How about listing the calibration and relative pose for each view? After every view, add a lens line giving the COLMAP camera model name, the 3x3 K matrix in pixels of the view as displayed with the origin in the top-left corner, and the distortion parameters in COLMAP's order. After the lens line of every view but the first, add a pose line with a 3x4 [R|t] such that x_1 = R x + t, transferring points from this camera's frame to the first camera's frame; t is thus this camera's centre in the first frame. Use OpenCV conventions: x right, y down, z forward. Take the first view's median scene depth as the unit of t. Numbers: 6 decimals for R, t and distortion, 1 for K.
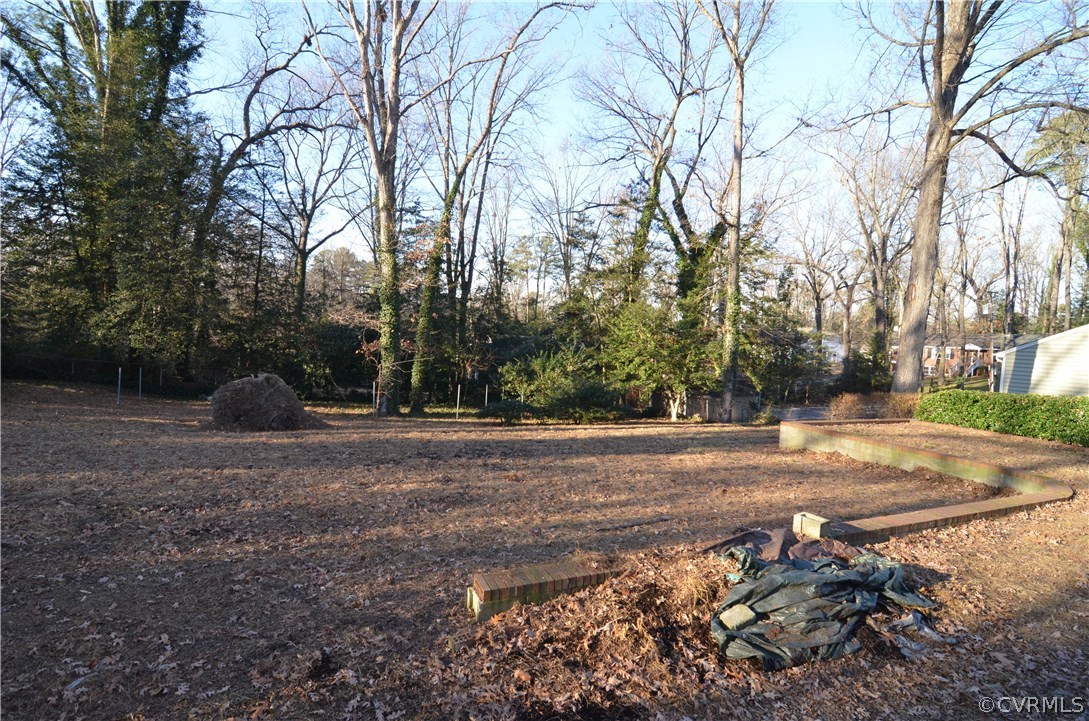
lens RADIAL K [[513.1, 0, 536.6], [0, 513.1, 366.6], [0, 0, 1]] dist [-0.007215, -0.009242]
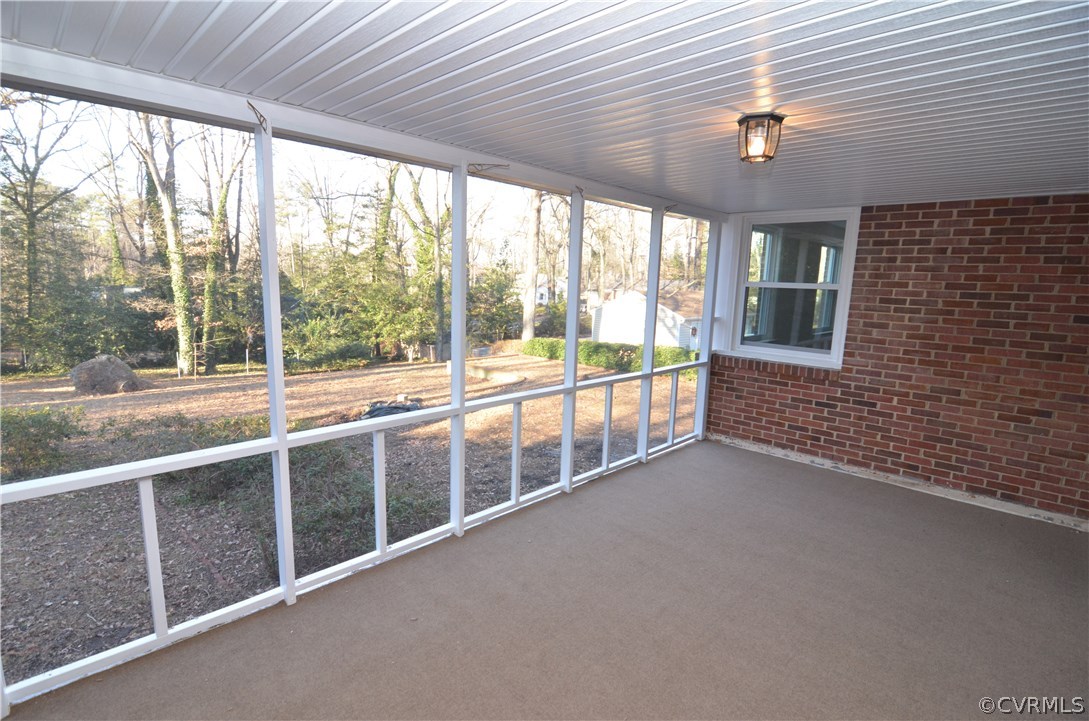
lens RADIAL K [[513.1, 0, 545.2], [0, 513.1, 371.3], [0, 0, 1]] dist [-0.007215, -0.009242]
pose [[0.907820, -0.082340, 0.411198, 0.006870], [0.026043, 0.989712, 0.140687, -0.068180], [-0.418552, -0.117009, 0.900624, -0.507817]]
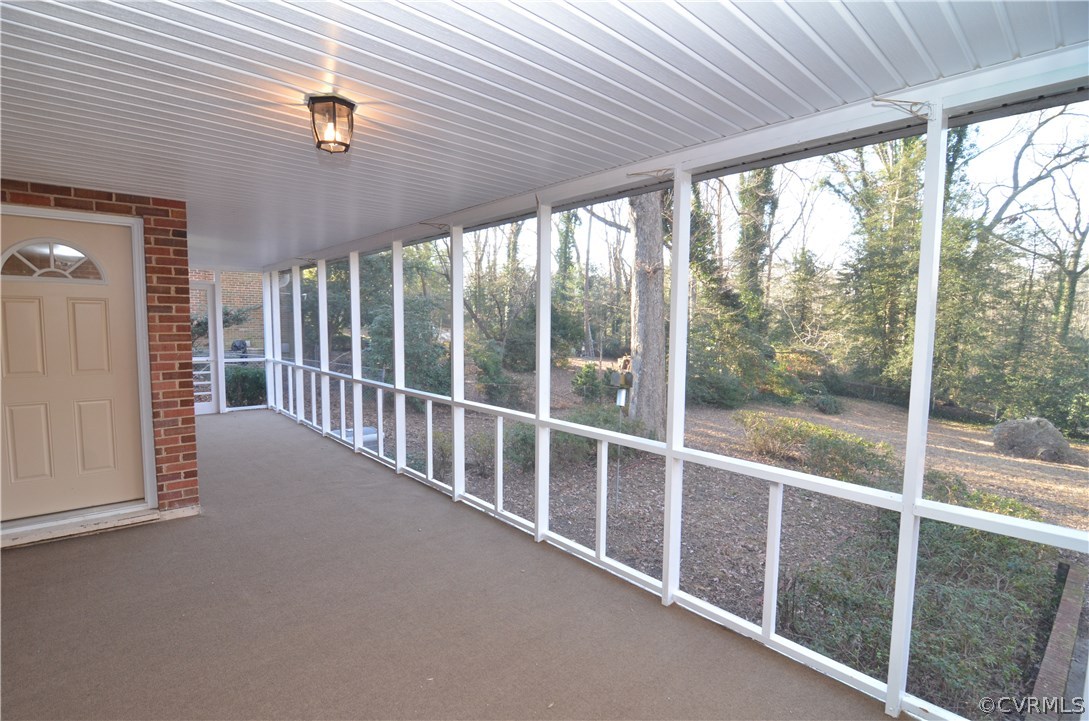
lens RADIAL K [[513.1, 0, 549.5], [0, 513.1, 366.3], [0, 0, 1]] dist [-0.007215, -0.009242]
pose [[0.343462, 0.039452, -0.938337, 0.165941], [-0.057824, 0.998110, 0.020800, -0.045086], [0.937385, 0.047115, 0.345095, -0.405128]]
